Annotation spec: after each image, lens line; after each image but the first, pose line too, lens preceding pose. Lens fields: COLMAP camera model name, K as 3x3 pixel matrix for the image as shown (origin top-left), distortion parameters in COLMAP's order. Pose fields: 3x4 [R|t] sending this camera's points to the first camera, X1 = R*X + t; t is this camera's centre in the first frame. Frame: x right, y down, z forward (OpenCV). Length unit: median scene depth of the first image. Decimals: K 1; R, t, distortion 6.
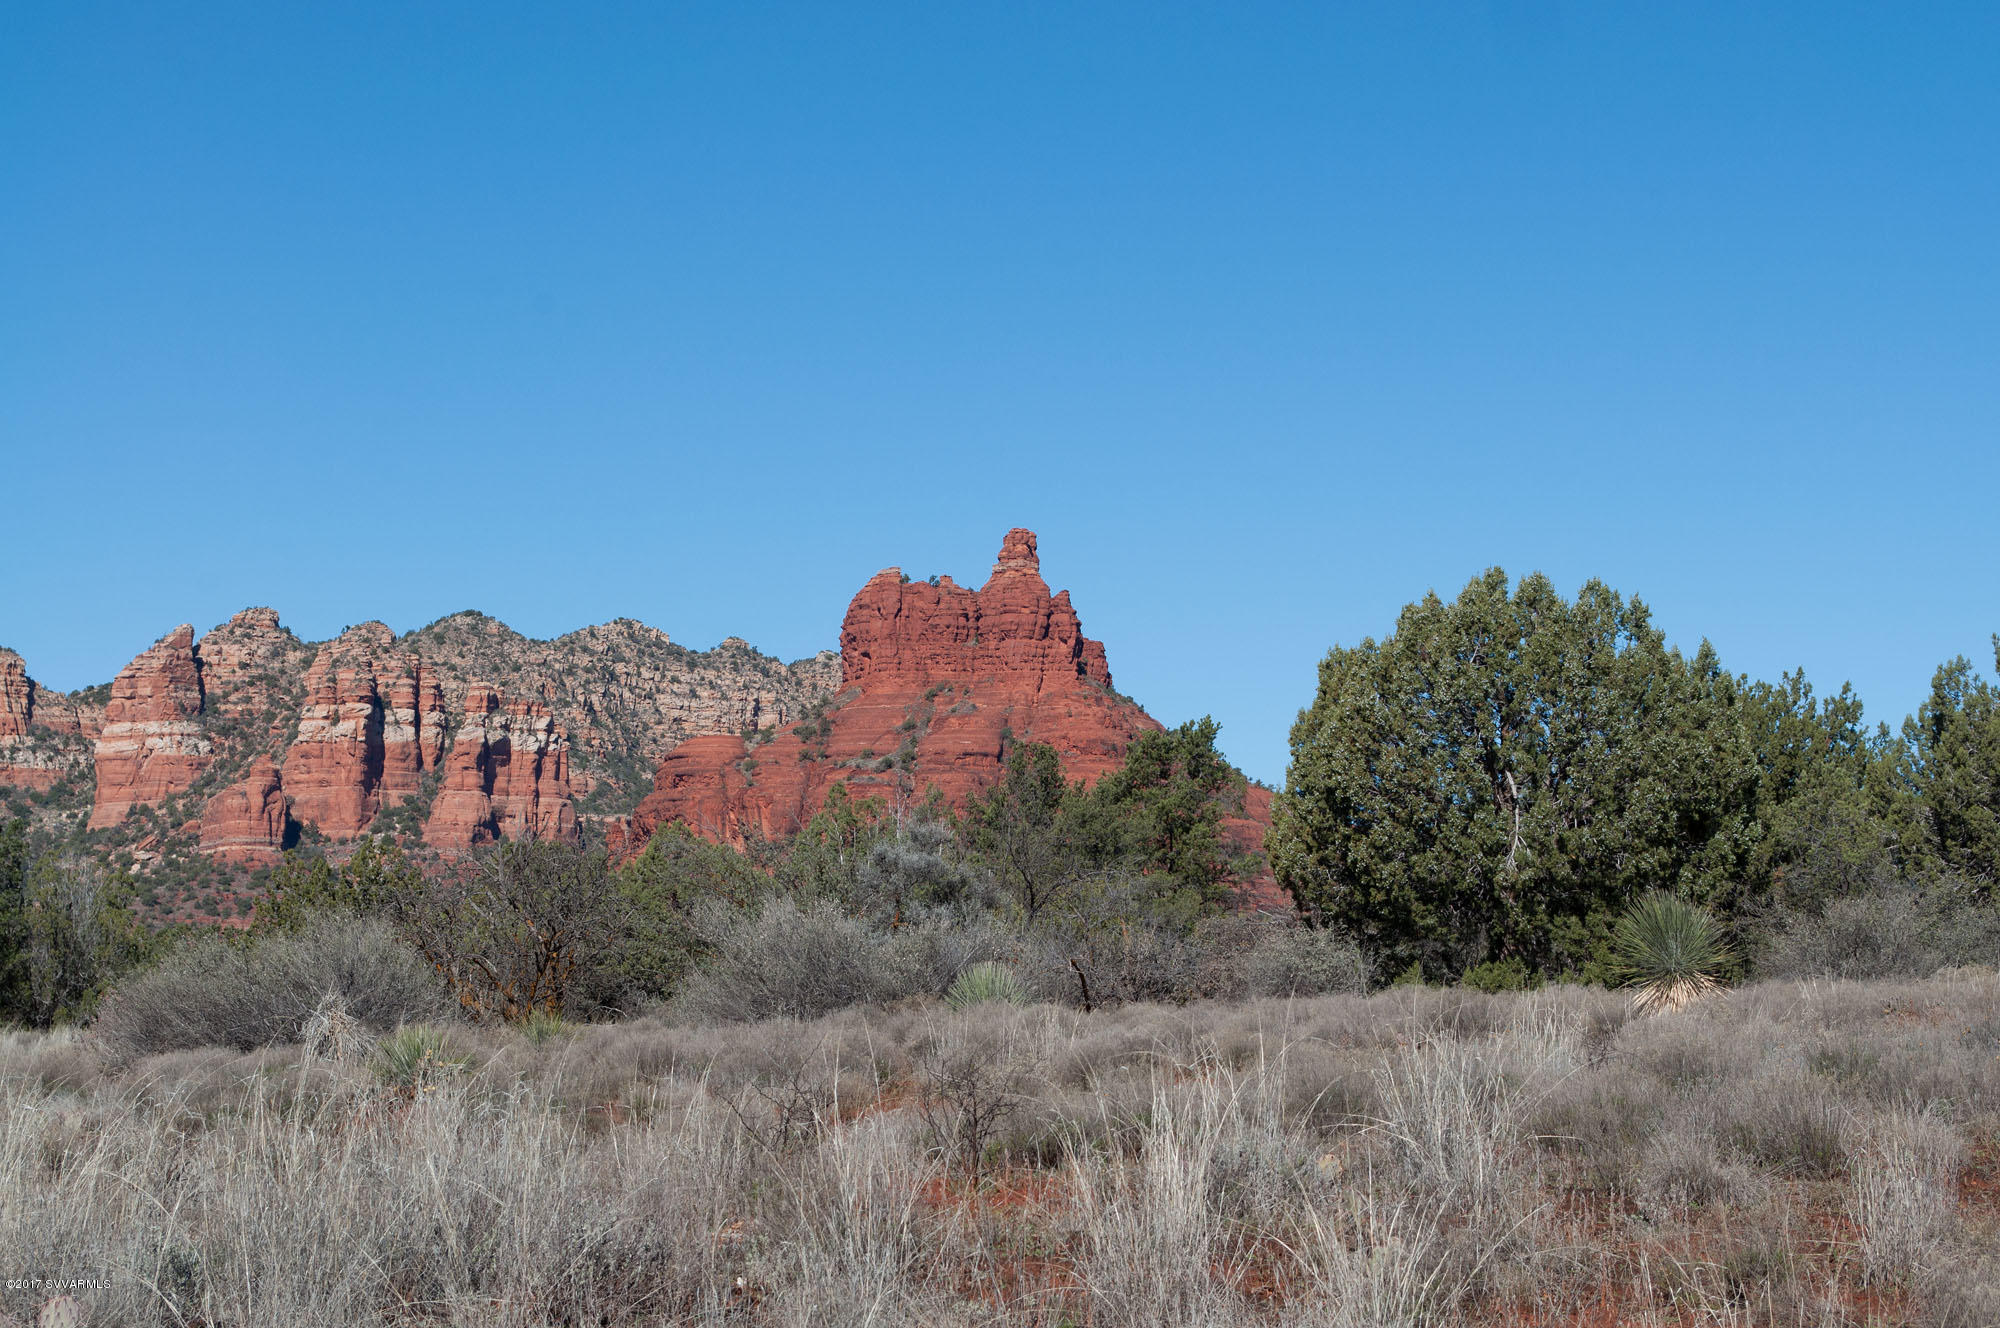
lens RADIAL K [[4533.4, 0, 1000.0], [0, 4533.4, 664.0], [0, 0, 1]] dist [0.001900, -0.061891]
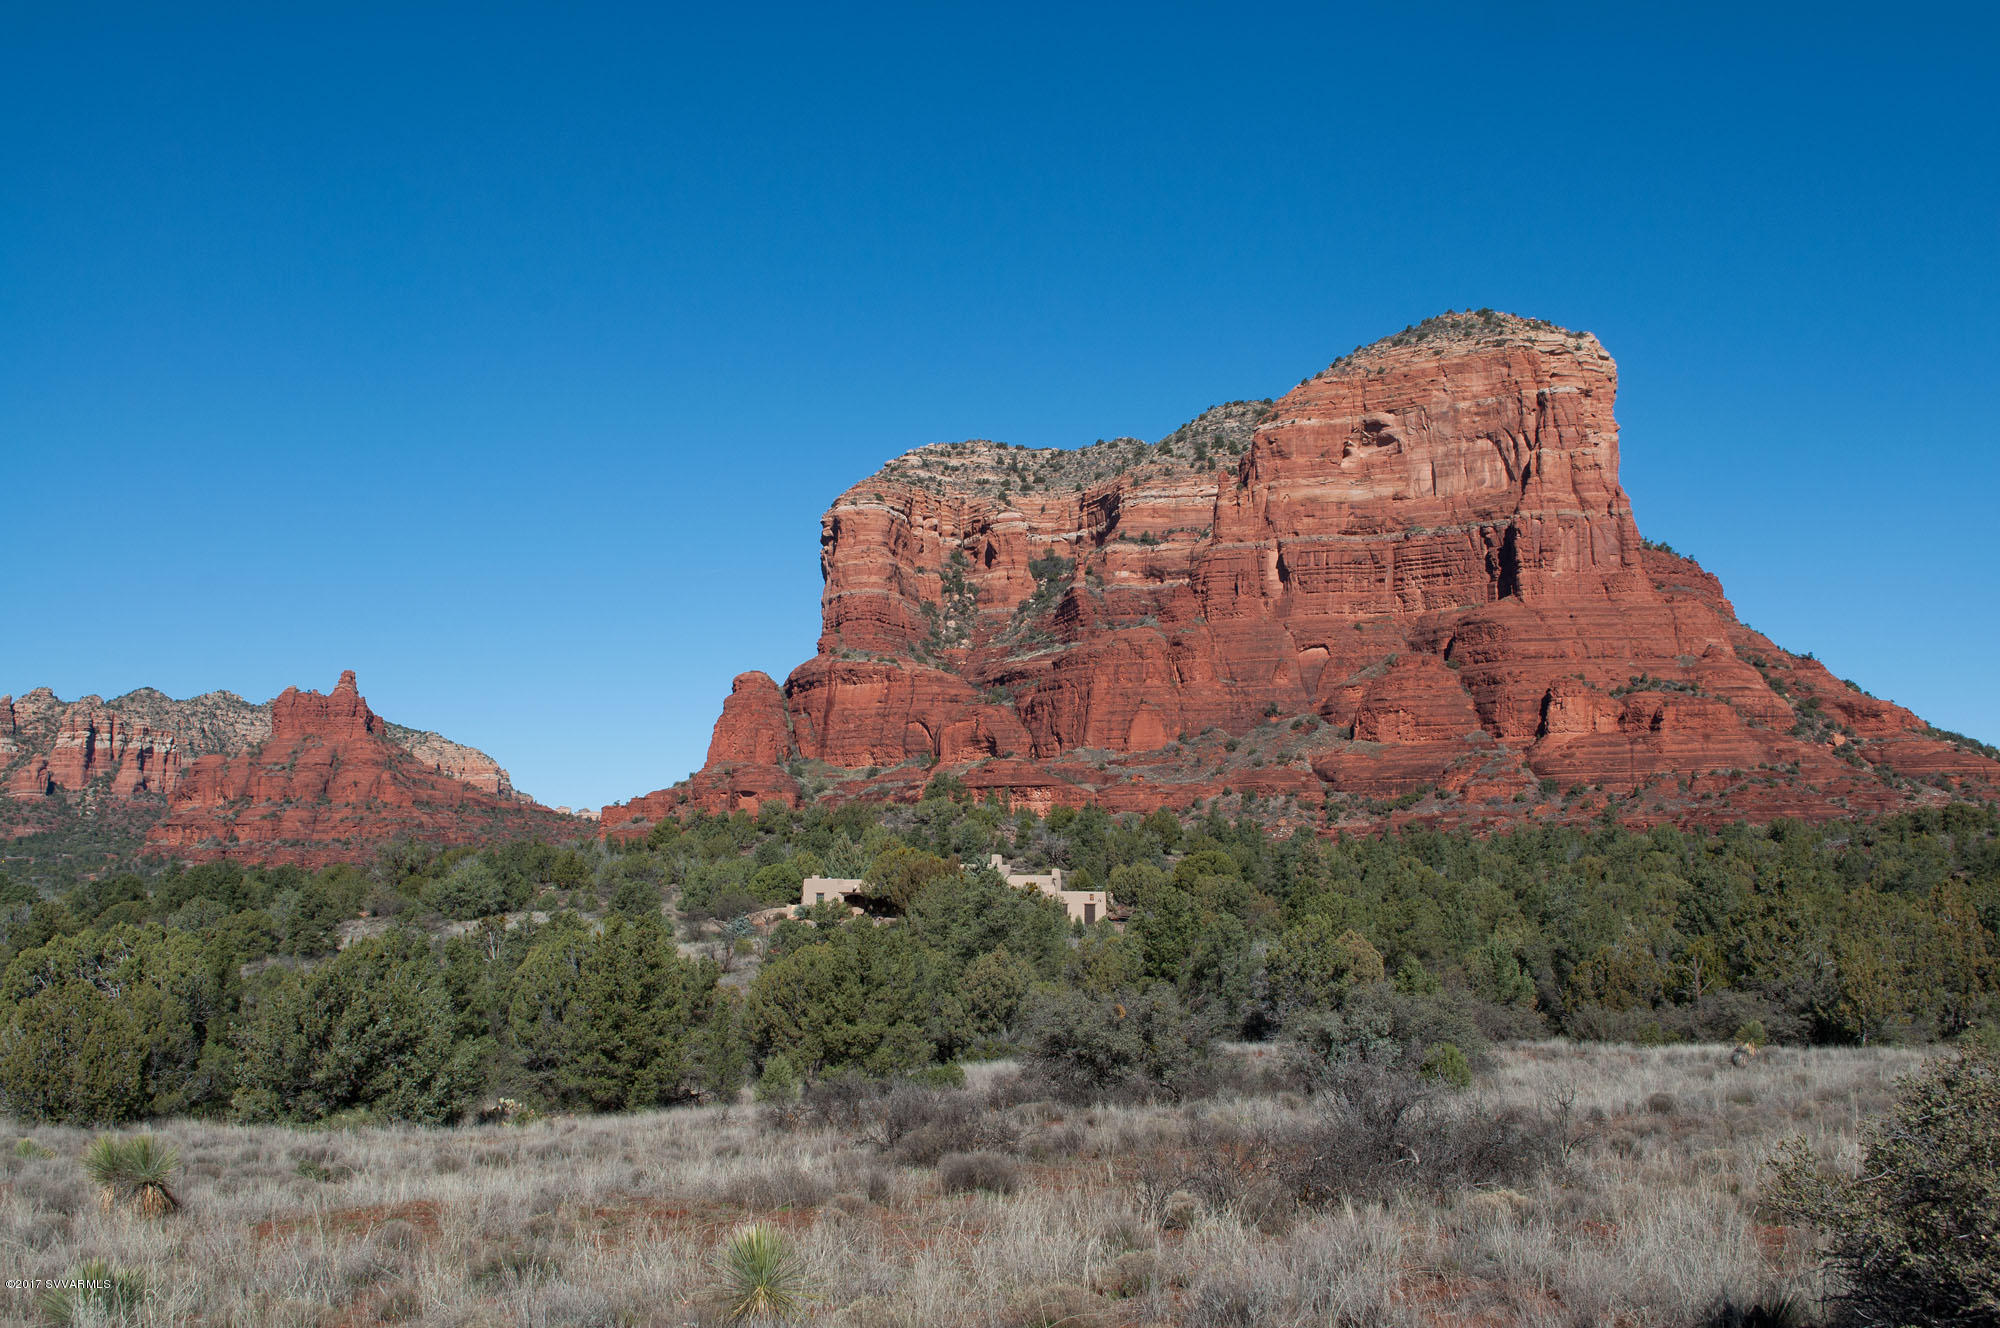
lens RADIAL K [[2034.3, 0, 977.3], [0, 2034.3, 664.8], [0, 0, 1]] dist [-0.064712, 0.002652]
pose [[0.969626, 0.016000, 0.244067, 0.048227], [-0.012340, 0.999787, -0.016518, -0.013592], [-0.244279, 0.013004, 0.969618, -0.099093]]
